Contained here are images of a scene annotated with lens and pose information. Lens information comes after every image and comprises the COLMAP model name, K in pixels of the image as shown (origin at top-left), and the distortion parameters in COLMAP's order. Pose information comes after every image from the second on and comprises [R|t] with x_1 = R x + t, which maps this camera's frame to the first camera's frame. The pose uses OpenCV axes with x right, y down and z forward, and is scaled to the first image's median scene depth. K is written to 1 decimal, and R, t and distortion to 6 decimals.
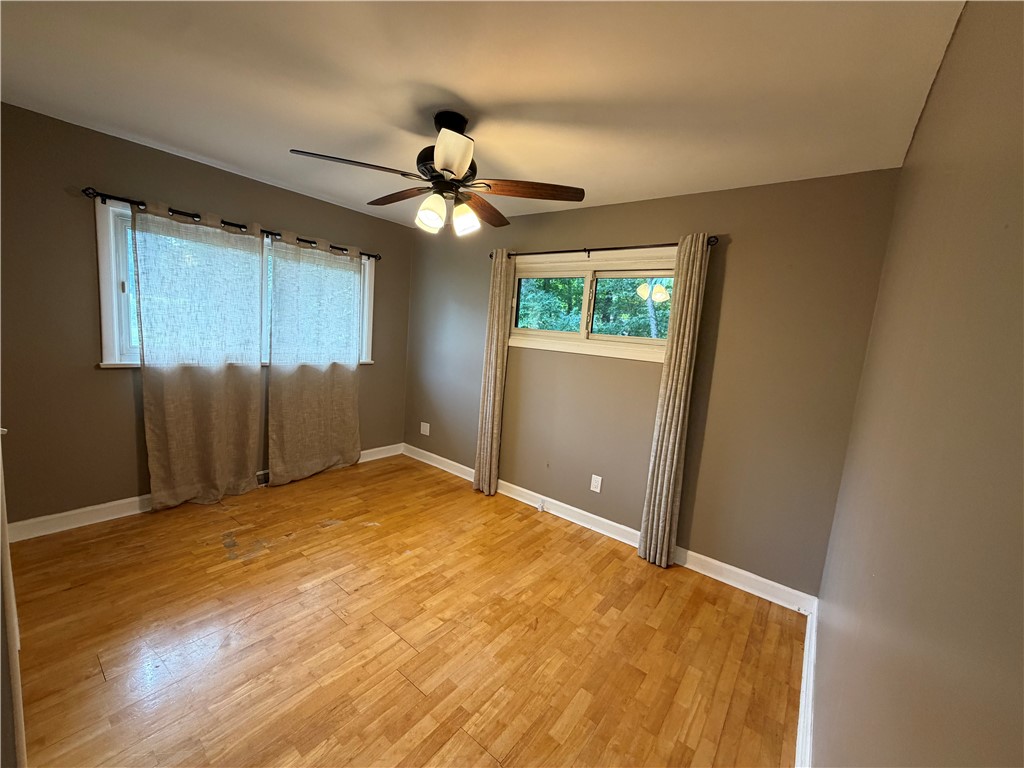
lens RADIAL K [[413.0, 0, 511.5], [0, 413.0, 383.4], [0, 0, 1]] dist [0.013709, 0.000659]
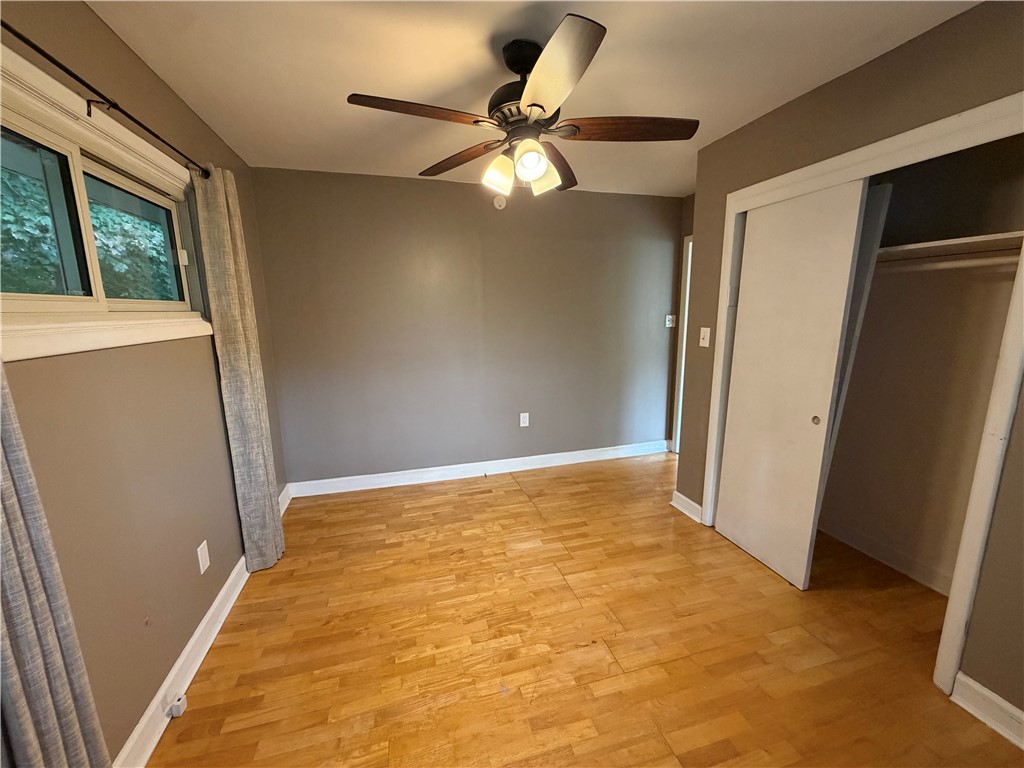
lens RADIAL K [[413.0, 0, 512.3], [0, 413.0, 385.7], [0, 0, 1]] dist [0.013709, 0.000659]
pose [[-0.805321, -0.182954, 0.563903, -0.528086], [0.018114, 0.943152, 0.331868, -0.211941], [-0.592563, 0.277475, -0.756226, 1.354163]]
